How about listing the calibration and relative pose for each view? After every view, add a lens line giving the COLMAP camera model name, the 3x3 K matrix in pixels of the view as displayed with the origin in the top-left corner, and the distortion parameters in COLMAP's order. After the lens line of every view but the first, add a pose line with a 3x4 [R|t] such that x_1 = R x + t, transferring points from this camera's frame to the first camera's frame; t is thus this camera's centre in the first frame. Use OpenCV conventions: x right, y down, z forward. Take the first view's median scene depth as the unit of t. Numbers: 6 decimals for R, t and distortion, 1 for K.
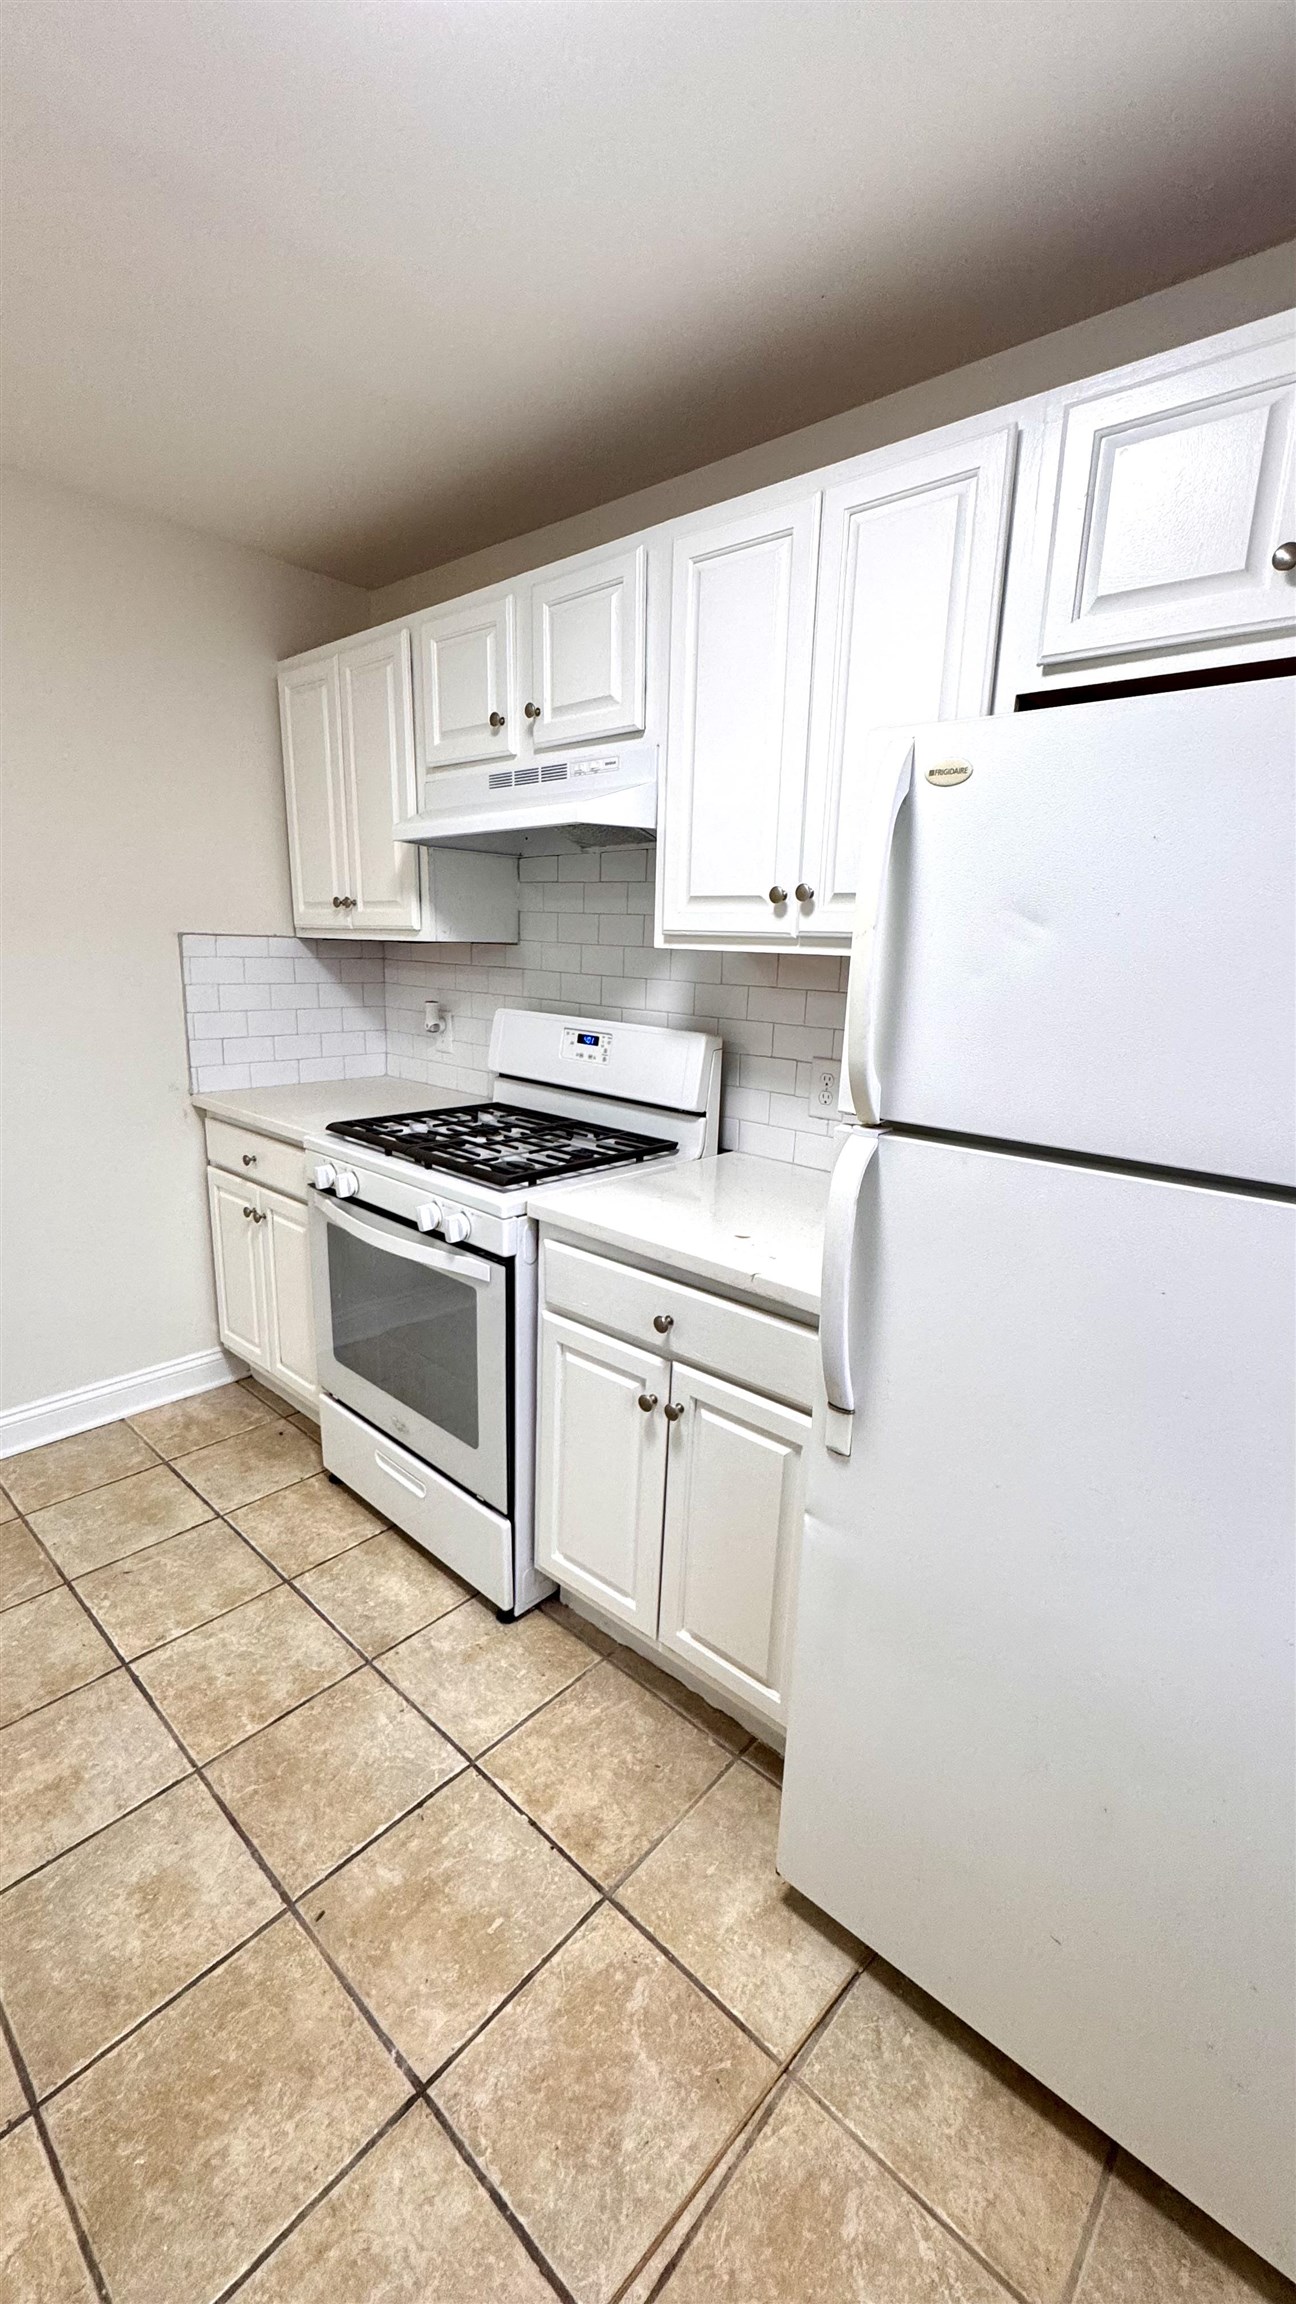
lens RADIAL K [[918.2, 0, 650.0], [0, 918.2, 1152.3], [0, 0, 1]] dist [-0.005212, 0.001006]
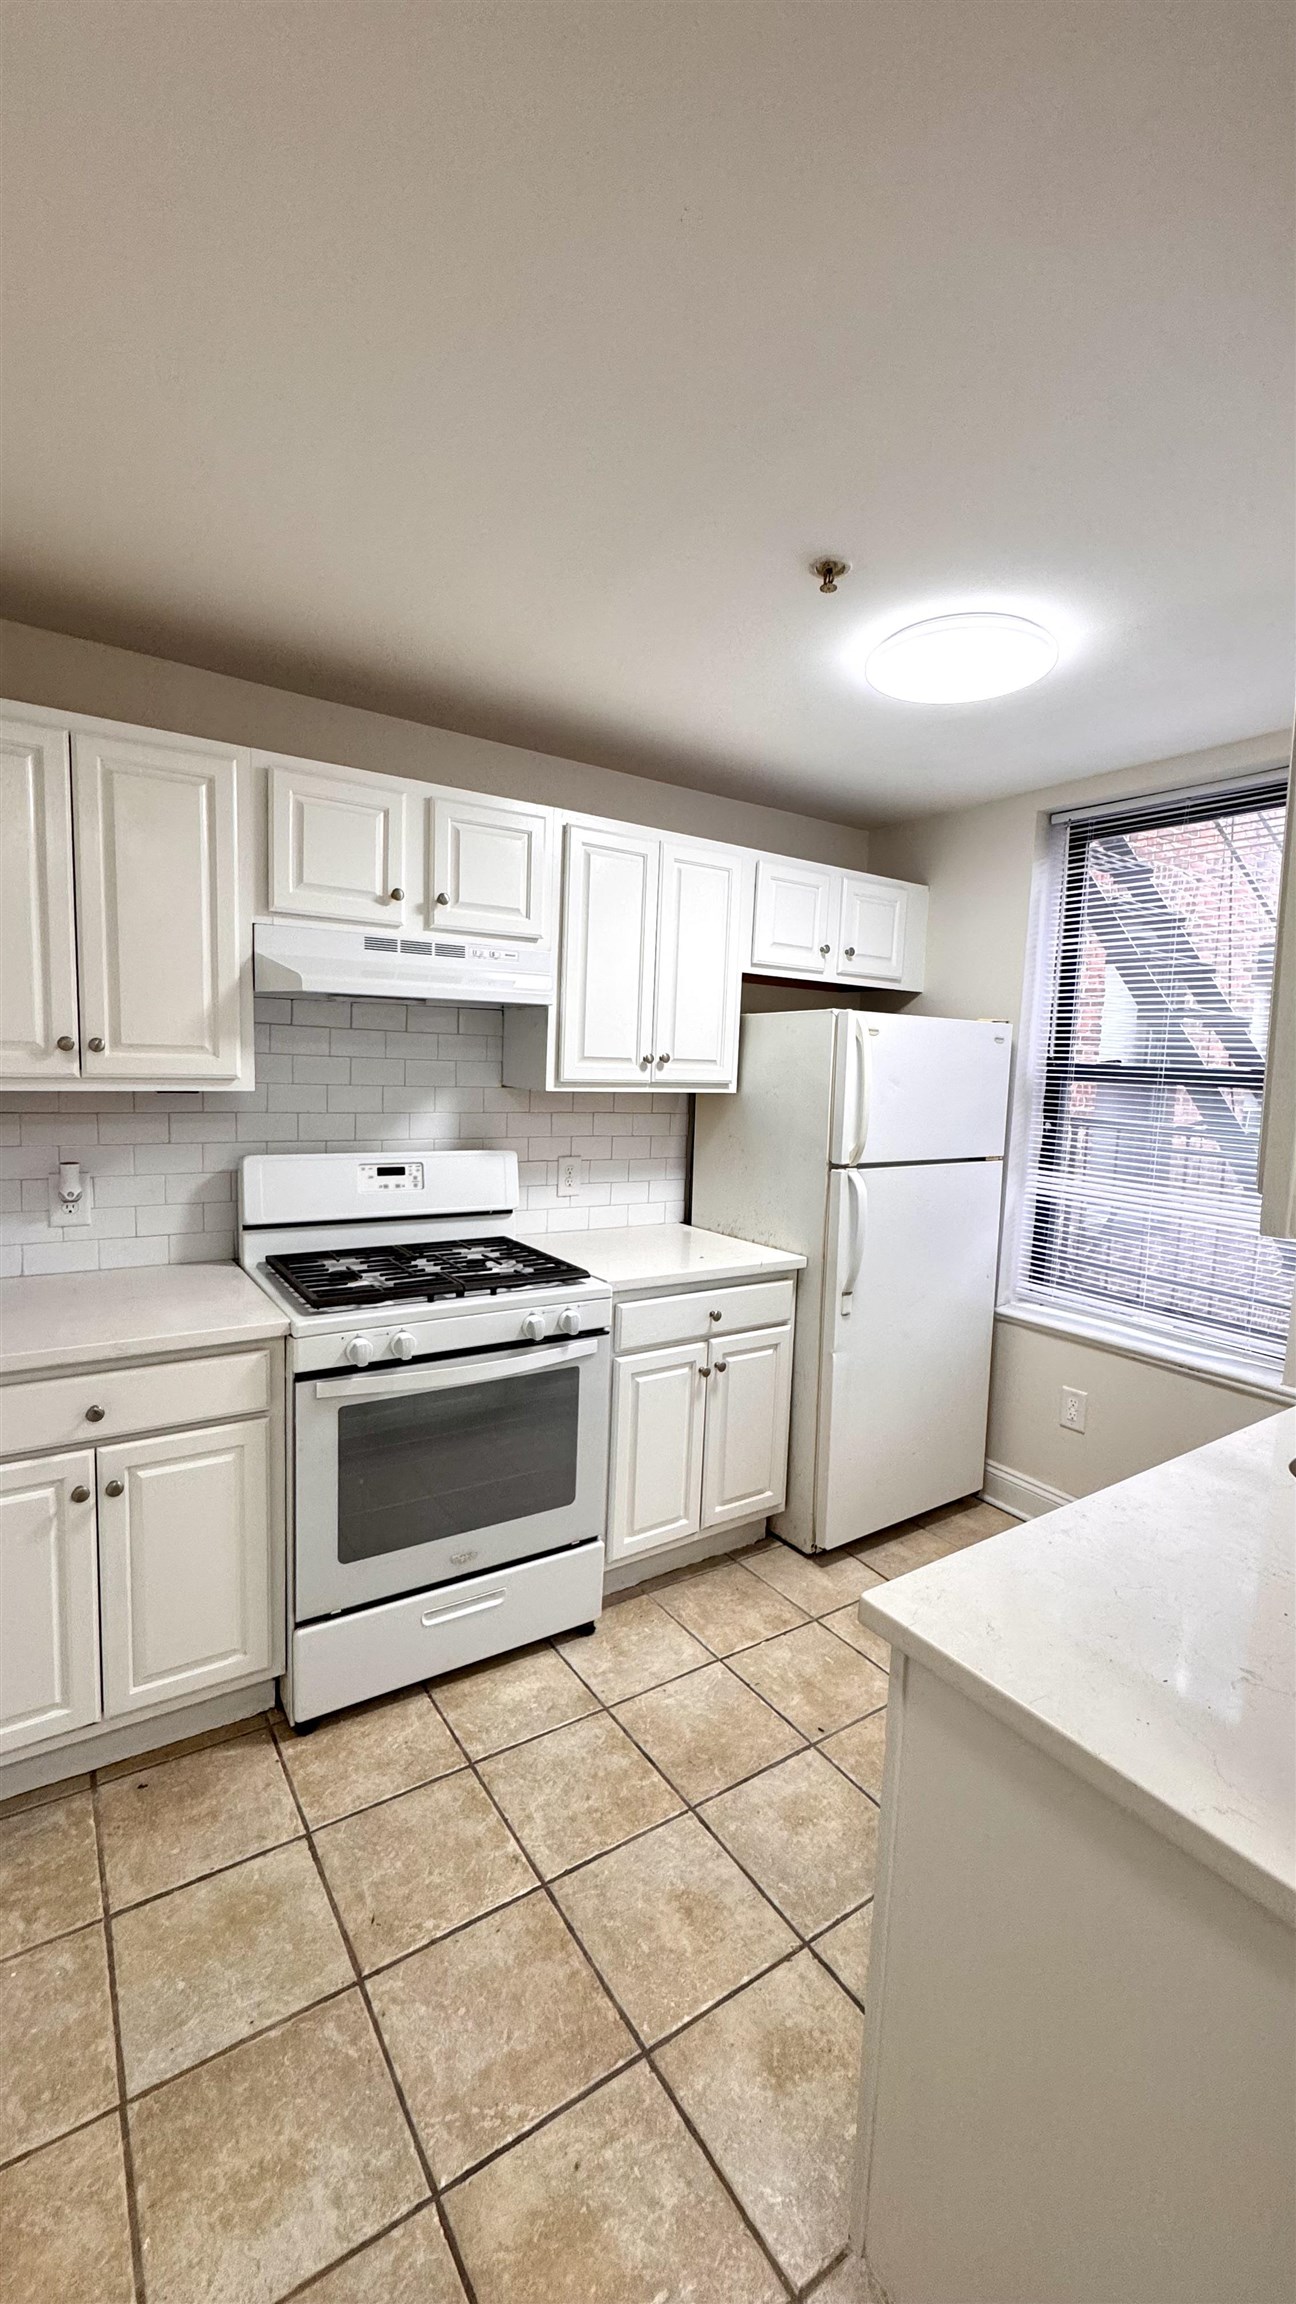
lens RADIAL K [[918.2, 0, 648.9], [0, 918.2, 1151.0], [0, 0, 1]] dist [-0.005212, 0.001006]
pose [[0.245459, -0.117490, 0.962261, -1.493922], [0.194277, 0.978452, 0.069910, -0.232396], [-0.949740, 0.169785, 0.262996, 0.586198]]
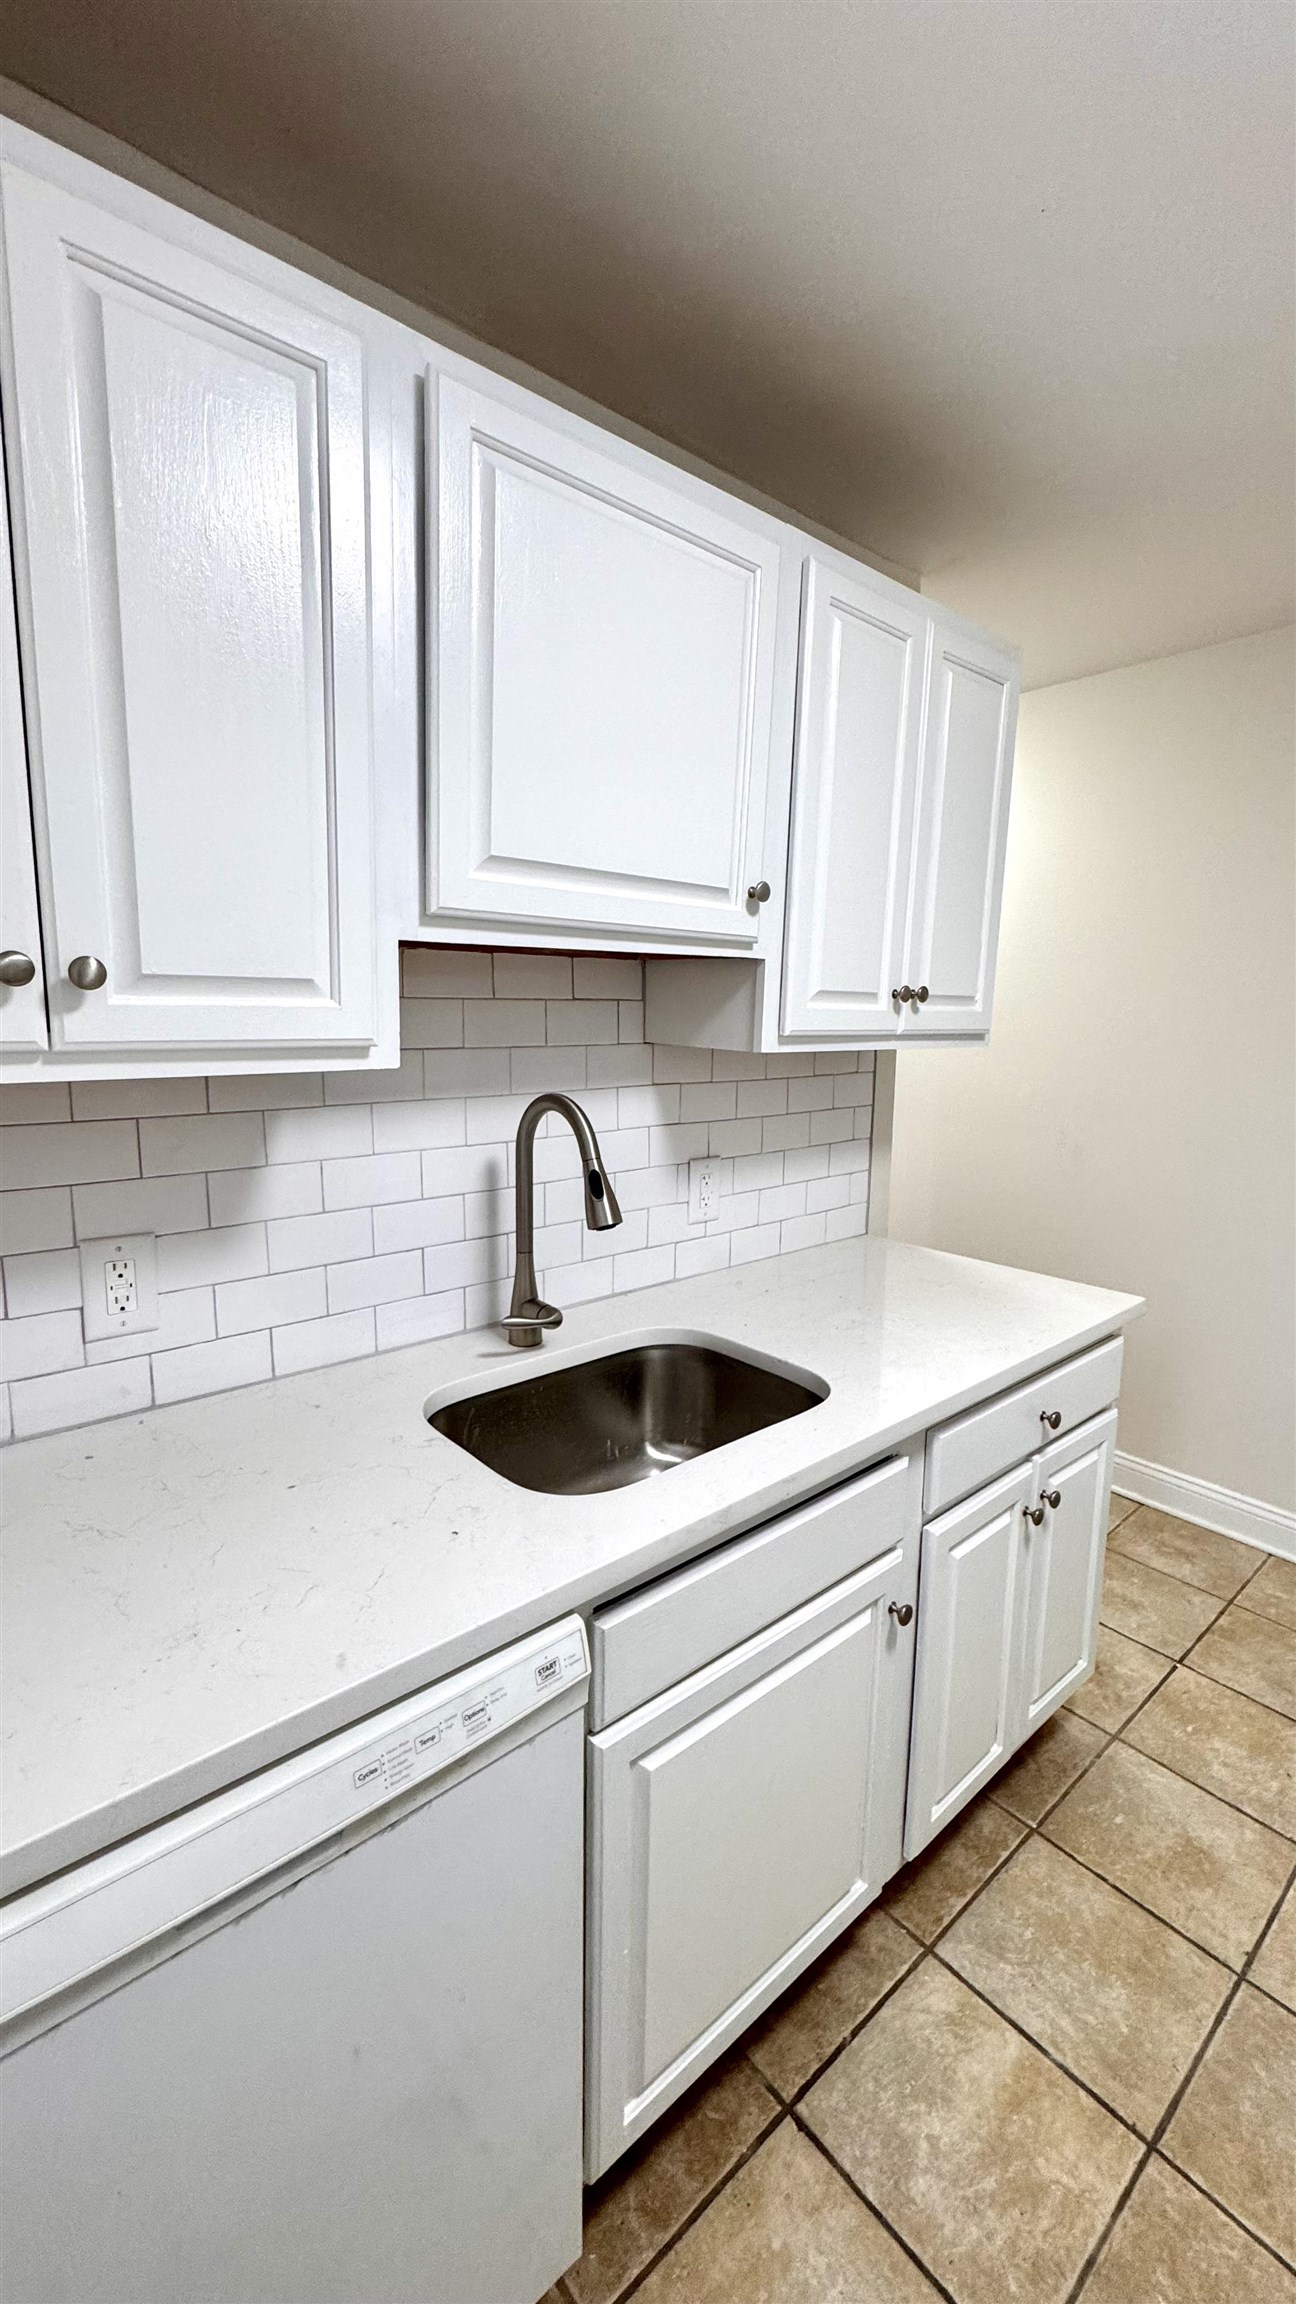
lens RADIAL K [[918.2, 0, 650.8], [0, 918.2, 1151.1], [0, 0, 1]] dist [-0.005212, 0.001006]
pose [[-0.133463, 0.119536, -0.983818, 0.213377], [-0.245054, 0.957893, 0.149629, -0.052129], [0.960279, 0.261059, -0.098551, 0.169156]]
